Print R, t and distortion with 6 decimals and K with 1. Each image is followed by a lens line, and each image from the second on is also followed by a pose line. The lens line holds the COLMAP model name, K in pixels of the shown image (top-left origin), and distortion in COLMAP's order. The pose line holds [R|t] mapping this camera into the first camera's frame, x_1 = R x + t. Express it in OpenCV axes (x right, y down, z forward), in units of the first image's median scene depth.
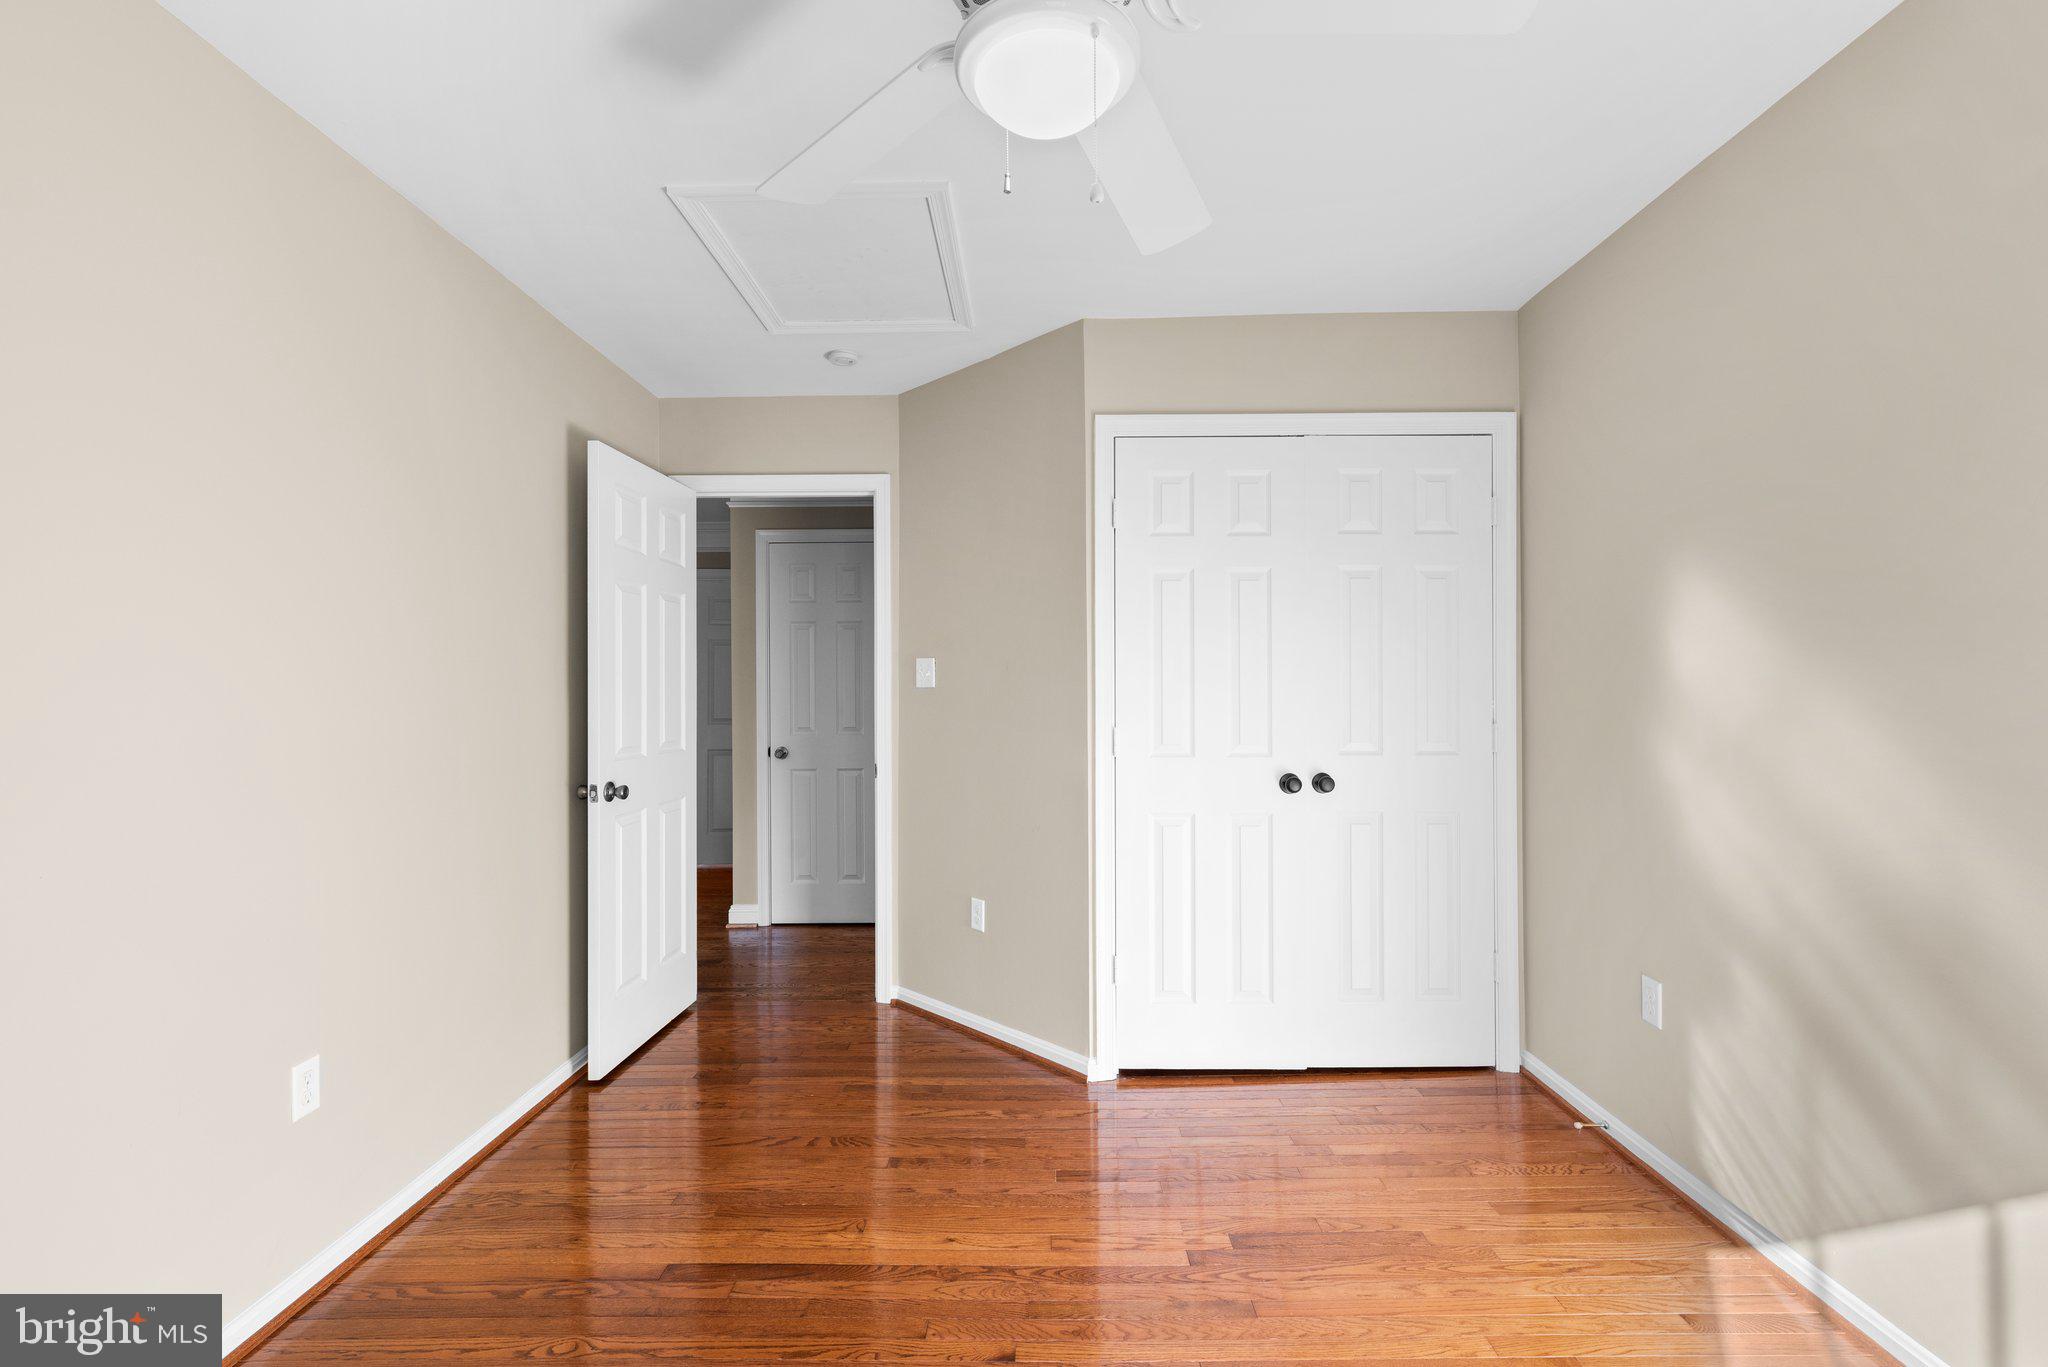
lens RADIAL K [[924.8, 0, 1027.4], [0, 924.8, 679.4], [0, 0, 1]] dist [0.003117, -0.001773]
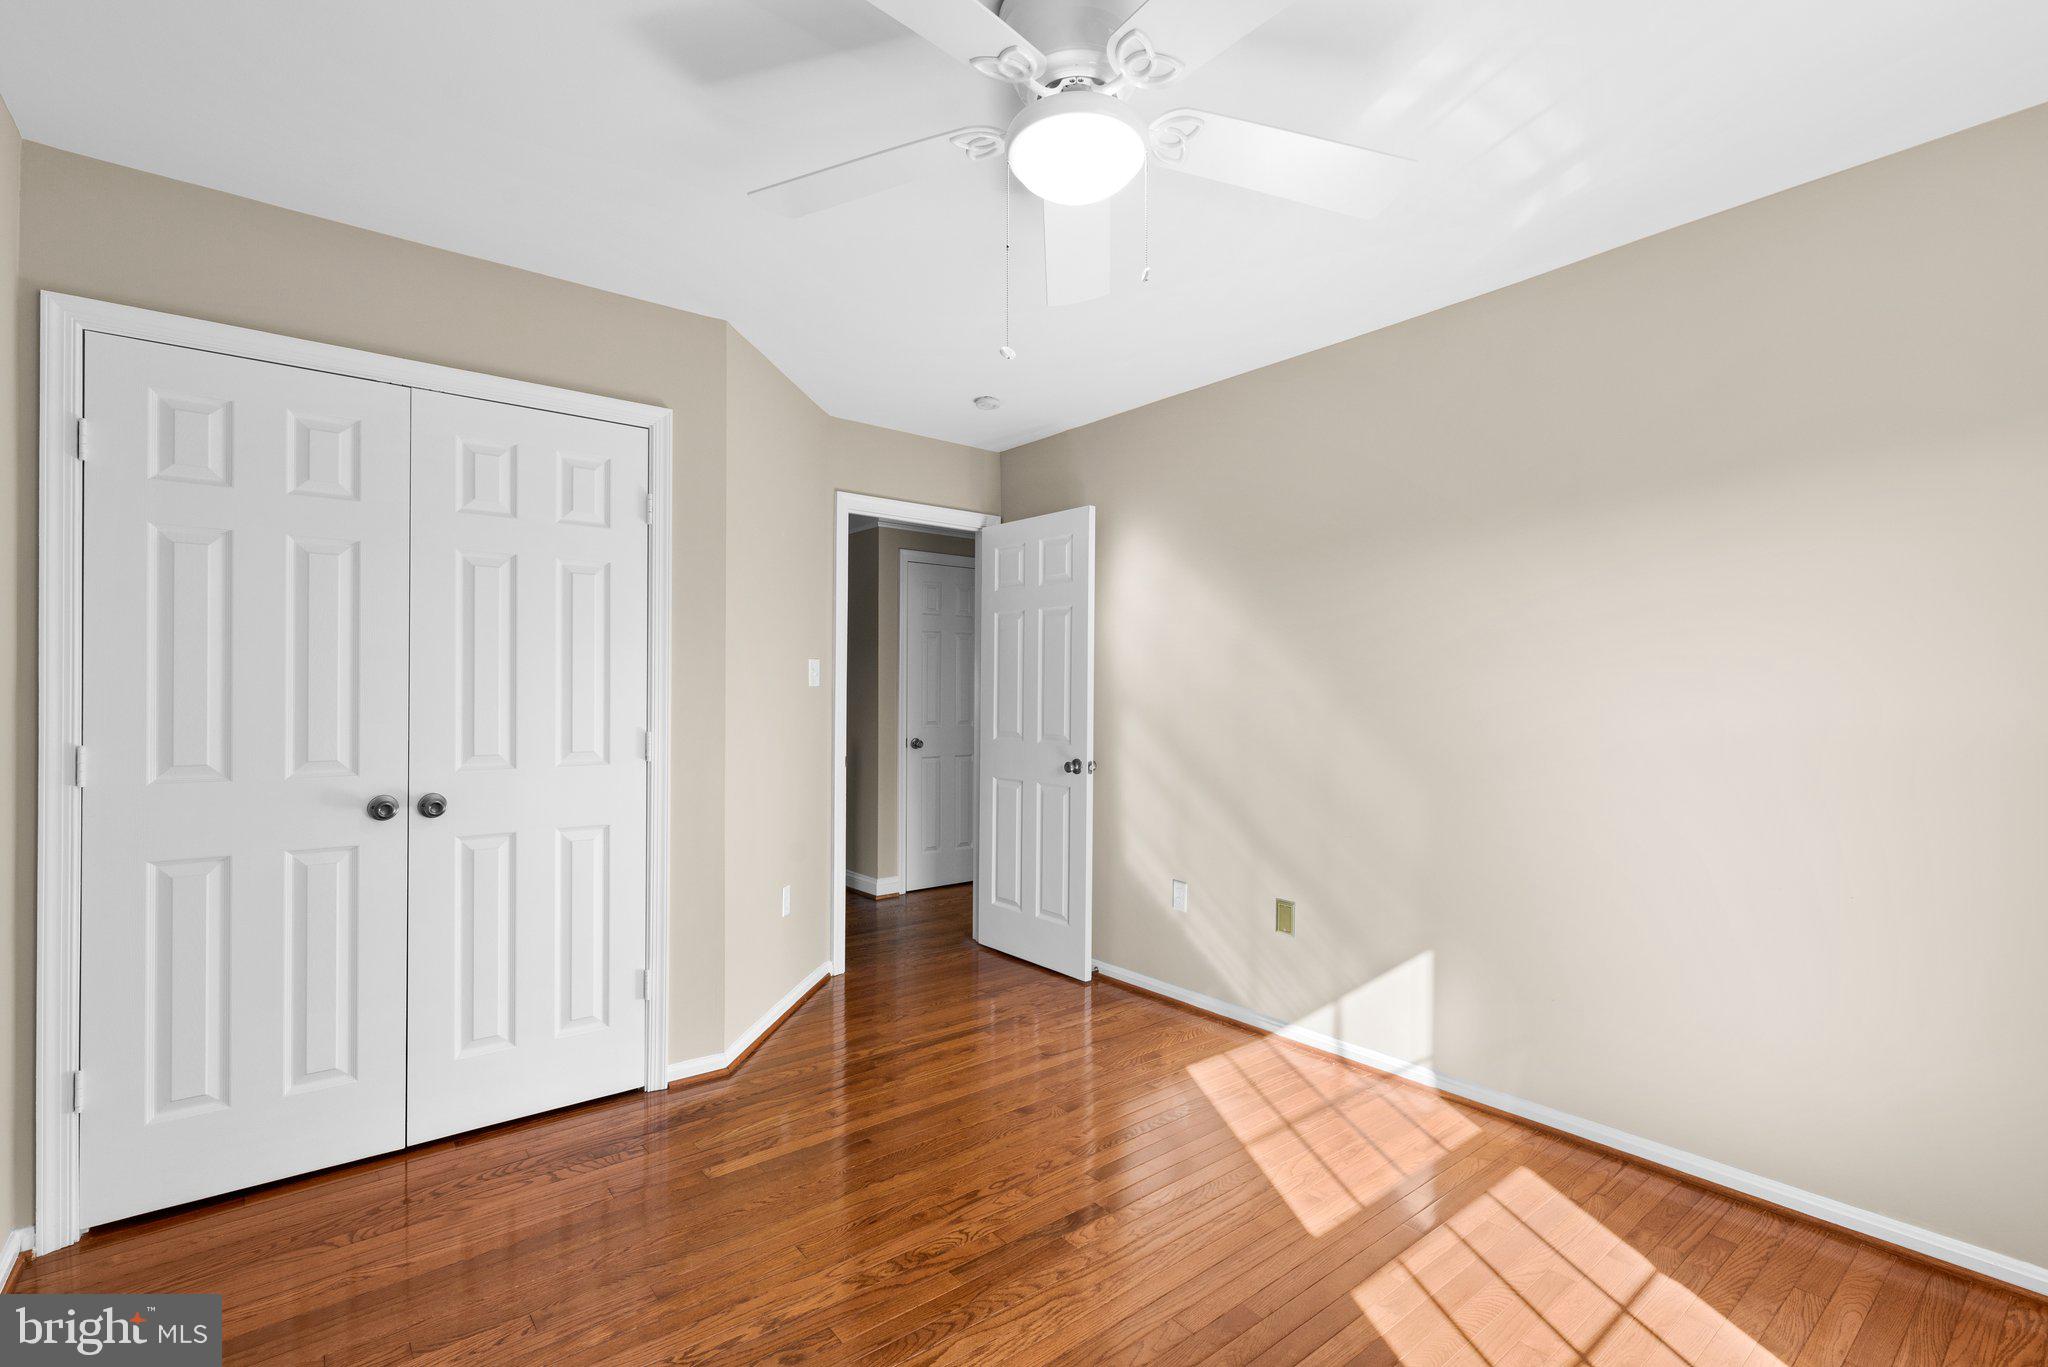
lens RADIAL K [[924.8, 0, 1020.8], [0, 924.8, 694.0], [0, 0, 1]] dist [0.003117, -0.001773]
pose [[0.781717, 0.006743, 0.623597, -0.885308], [-0.018033, 0.999768, 0.011795, 0.001061], [-0.623372, -0.020465, 0.781657, 0.010308]]
